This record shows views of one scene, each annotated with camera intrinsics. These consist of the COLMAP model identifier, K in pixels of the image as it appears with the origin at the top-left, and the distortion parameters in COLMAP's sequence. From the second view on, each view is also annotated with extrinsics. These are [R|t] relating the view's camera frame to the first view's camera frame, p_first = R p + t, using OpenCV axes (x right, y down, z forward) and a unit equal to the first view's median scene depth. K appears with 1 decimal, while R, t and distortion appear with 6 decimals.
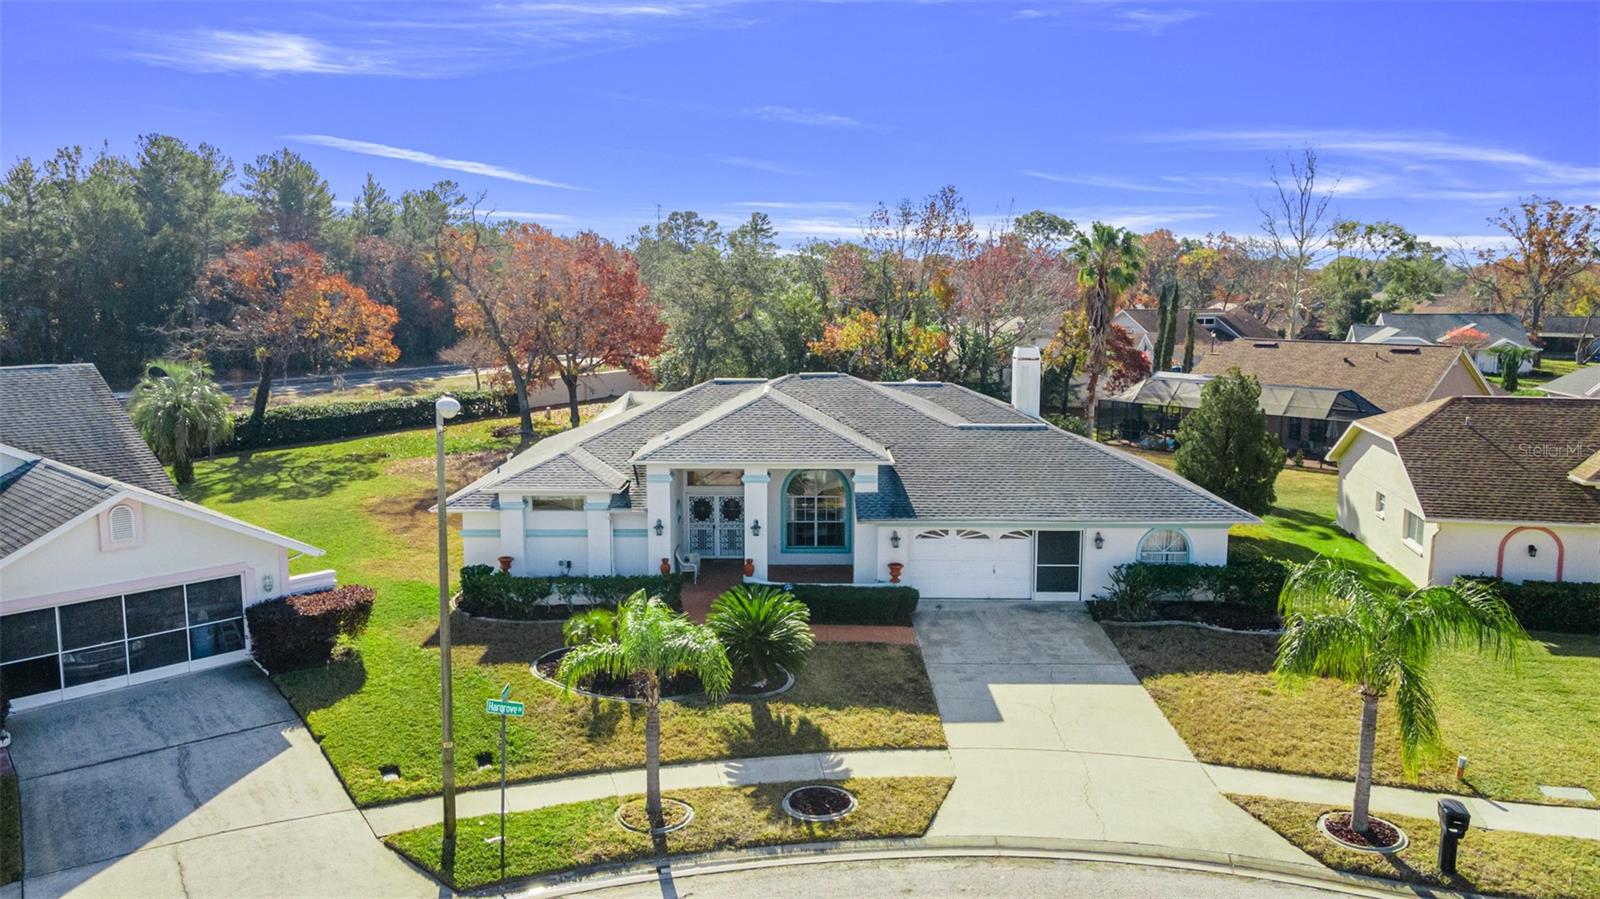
lens RADIAL K [[1173.7, 0, 794.7], [0, 1173.7, 450.9], [0, 0, 1]] dist [0.045483, 0.004227]
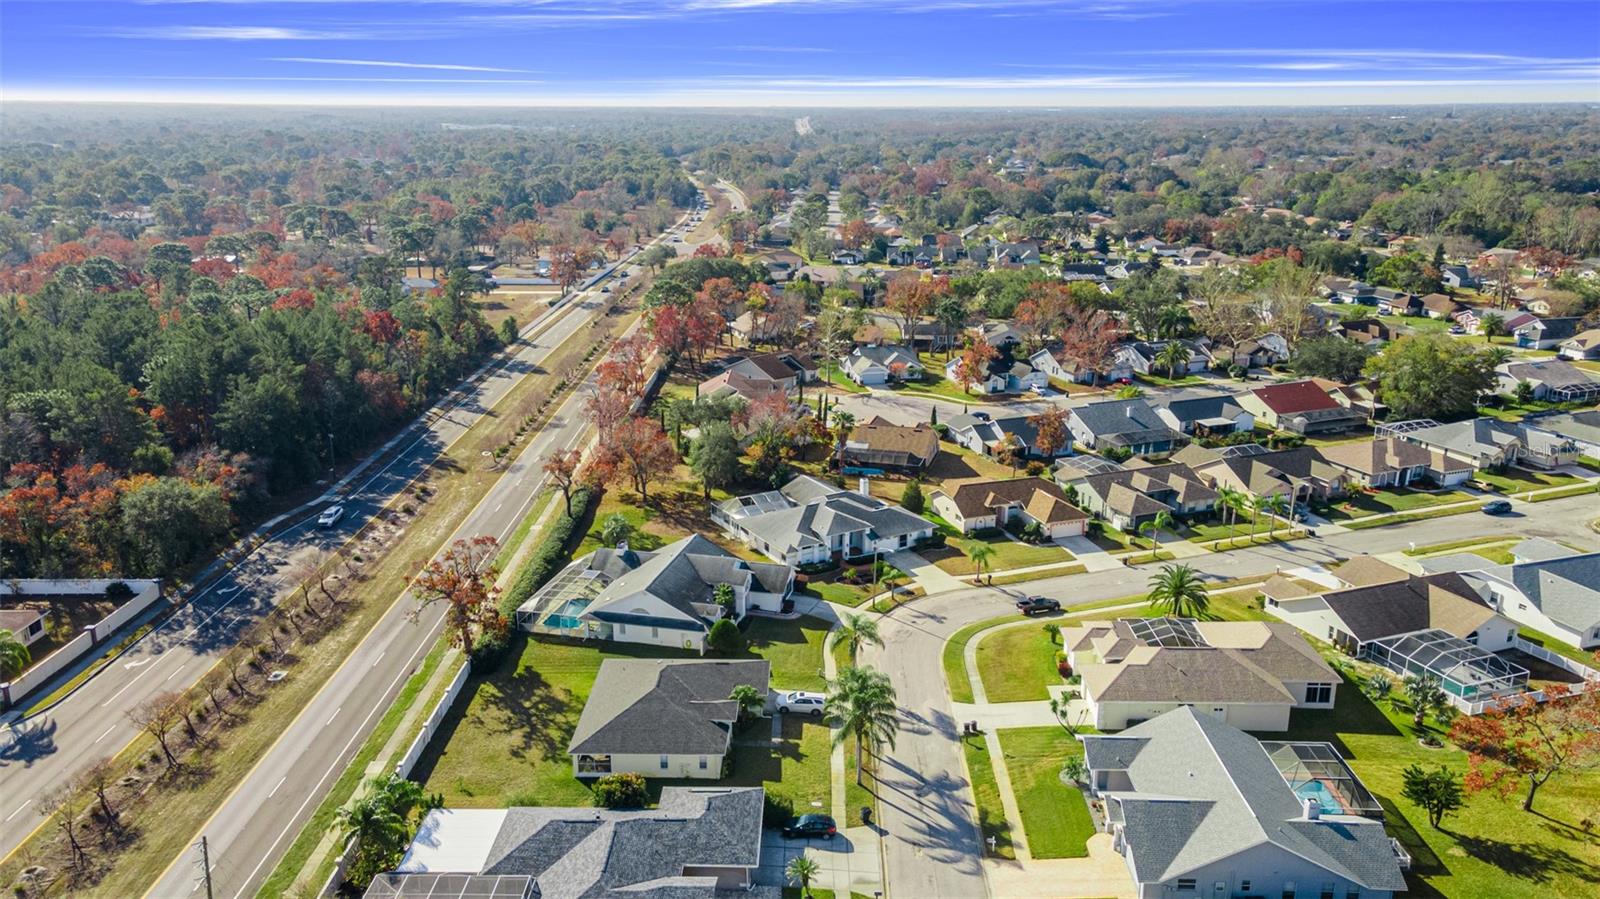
lens RADIAL K [[1173.7, 0, 794.7], [0, 1173.7, 450.9], [0, 0, 1]] dist [0.045483, 0.004227]
pose [[0.863989, -0.141304, 0.483277, -2.840037], [0.073598, 0.984946, 0.156410, -1.229513], [-0.498103, -0.099568, 0.861382, -3.351158]]
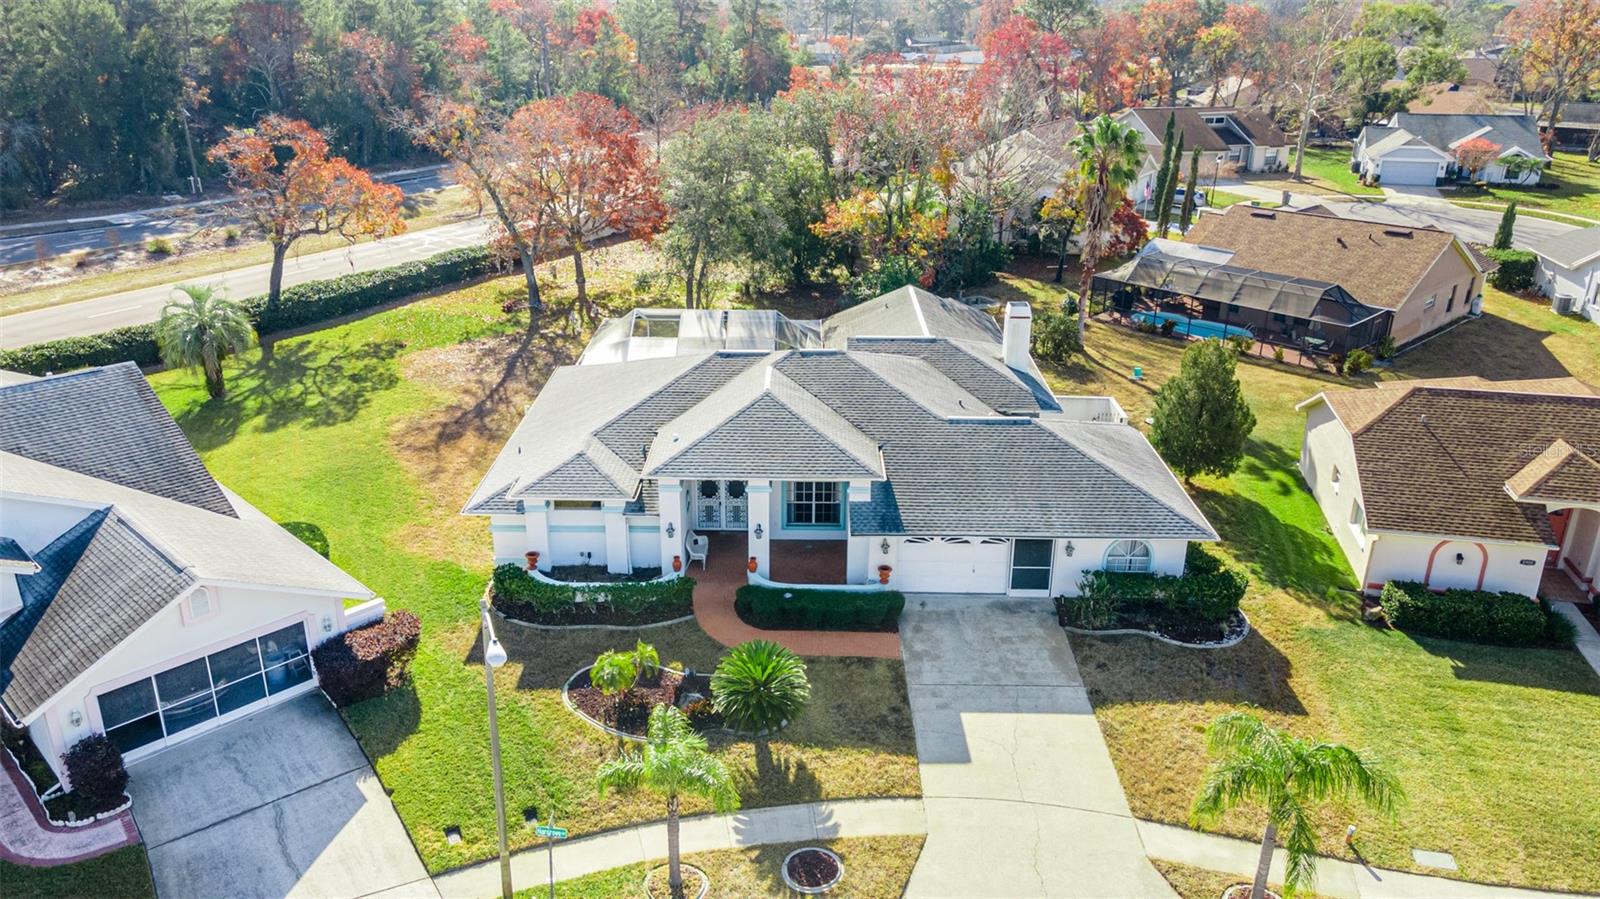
lens RADIAL K [[1163.0, 0, 794.2], [0, 1163.0, 449.5], [0, 0, 1]] dist [0.045820, 0.000297]
pose [[0.999980, 0.006281, -0.000310, 0.000019], [-0.006040, 0.972939, 0.230982, -0.313346], [0.001753, -0.230975, 0.972958, -0.049784]]
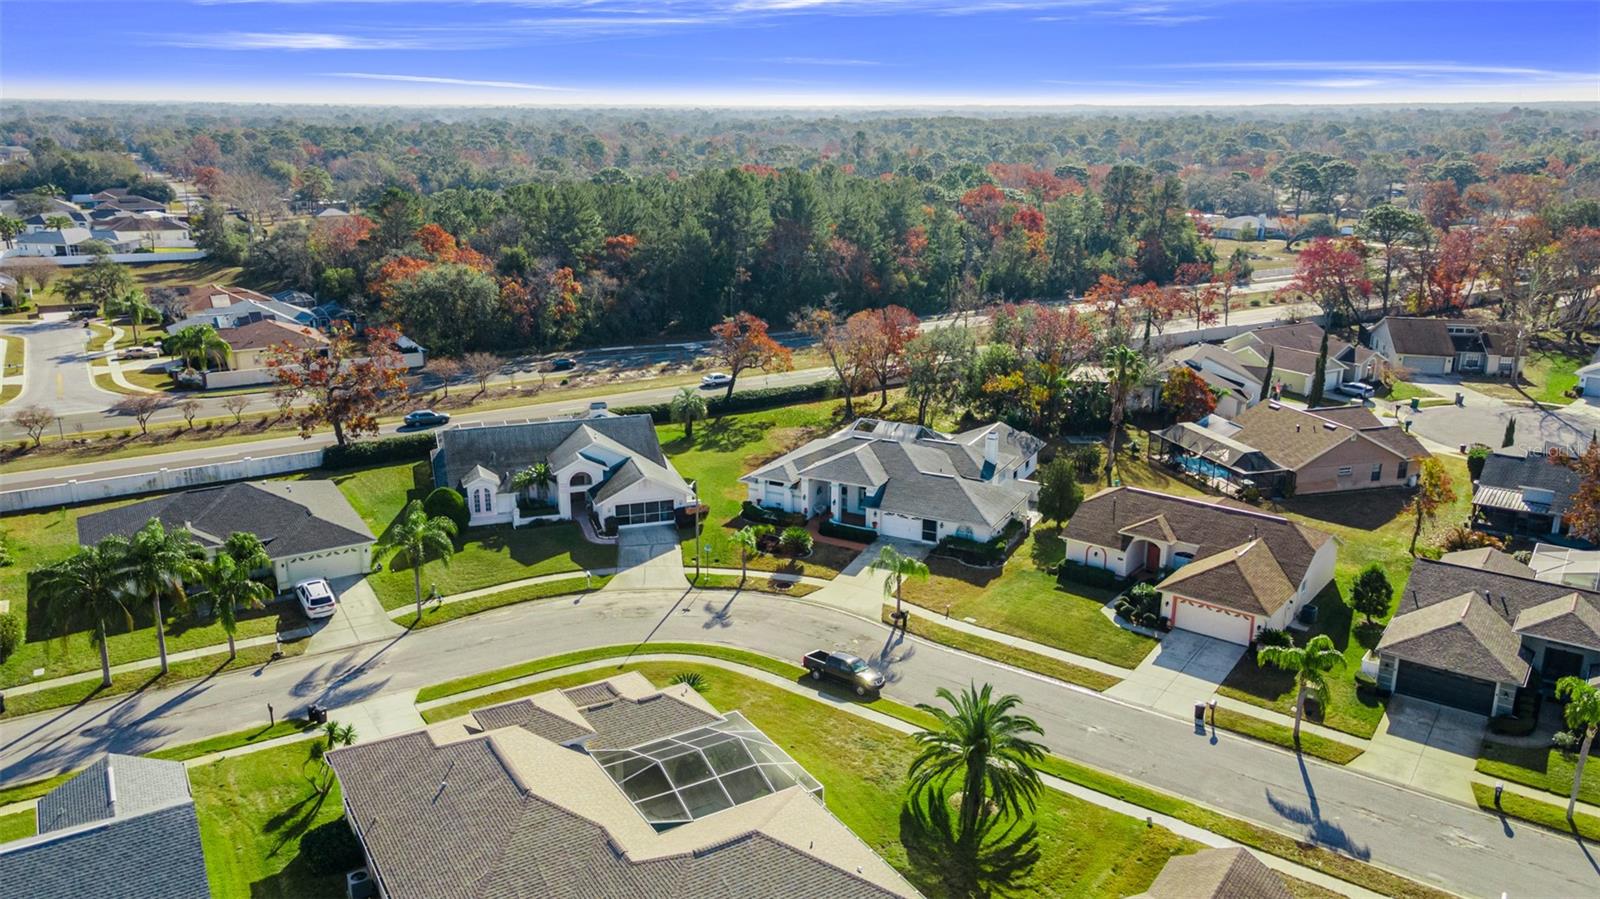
lens RADIAL K [[1173.7, 0, 794.7], [0, 1173.7, 450.9], [0, 0, 1]] dist [0.045483, 0.004227]
pose [[0.889284, 0.128203, -0.439020, 1.360029], [-0.068762, 0.986476, 0.148787, -0.578927], [0.452157, -0.102126, 0.886072, -1.908312]]
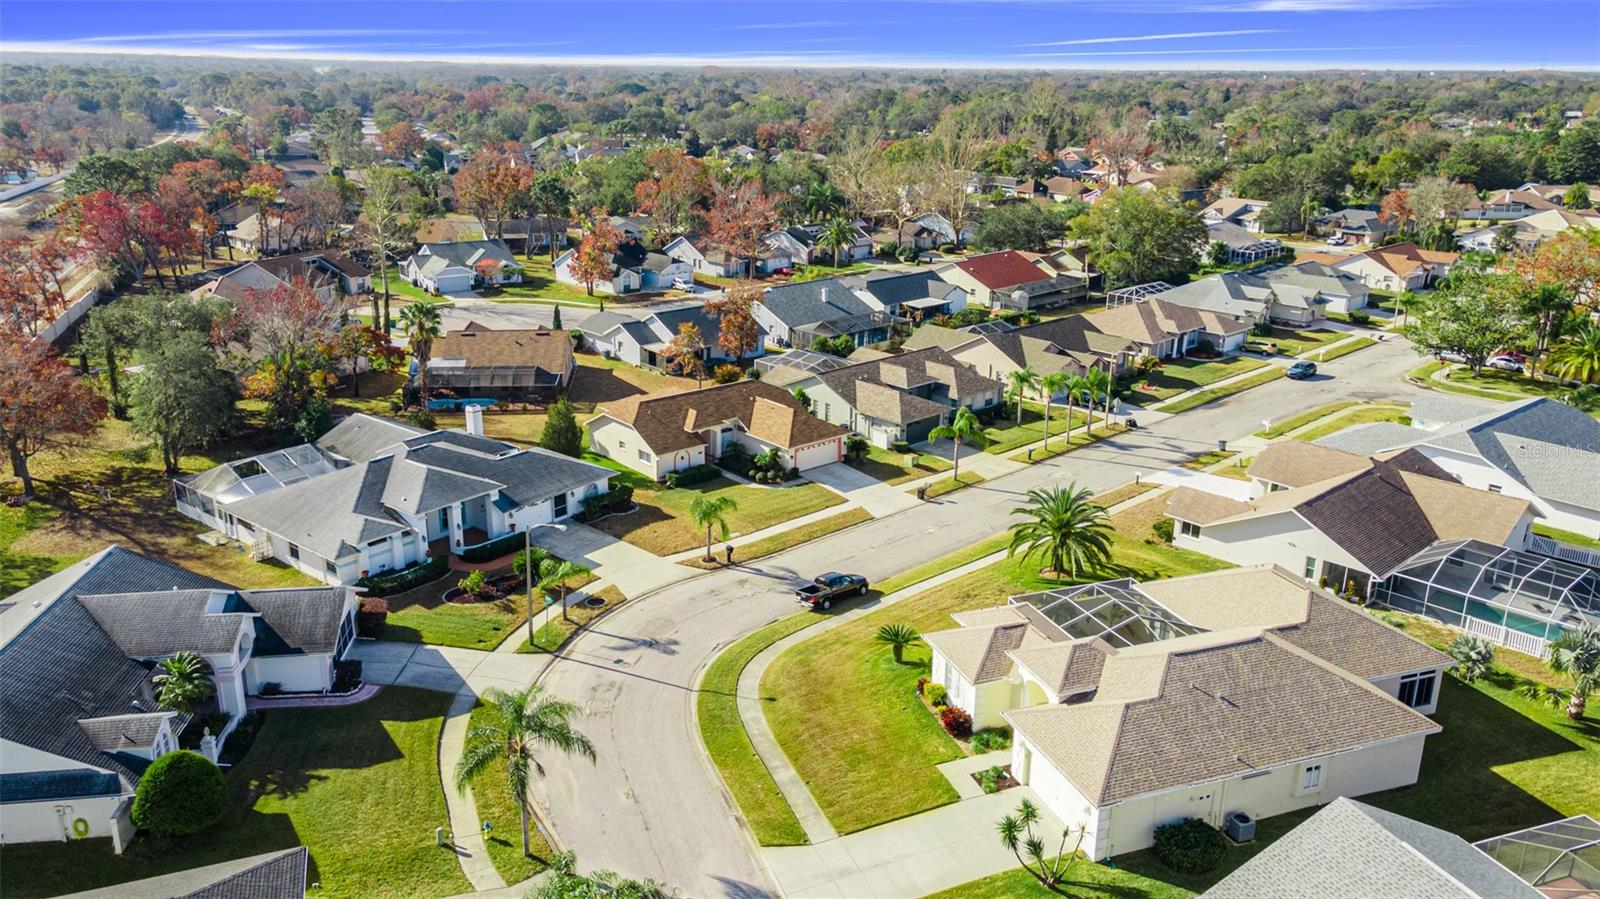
lens RADIAL K [[1163.0, 0, 794.2], [0, 1163.0, 449.5], [0, 0, 1]] dist [0.045820, 0.000297]
pose [[0.622873, -0.239330, 0.744815, -1.633738], [0.105981, 0.969094, 0.222767, -0.662877], [-0.775111, -0.059819, 0.628987, -1.250701]]
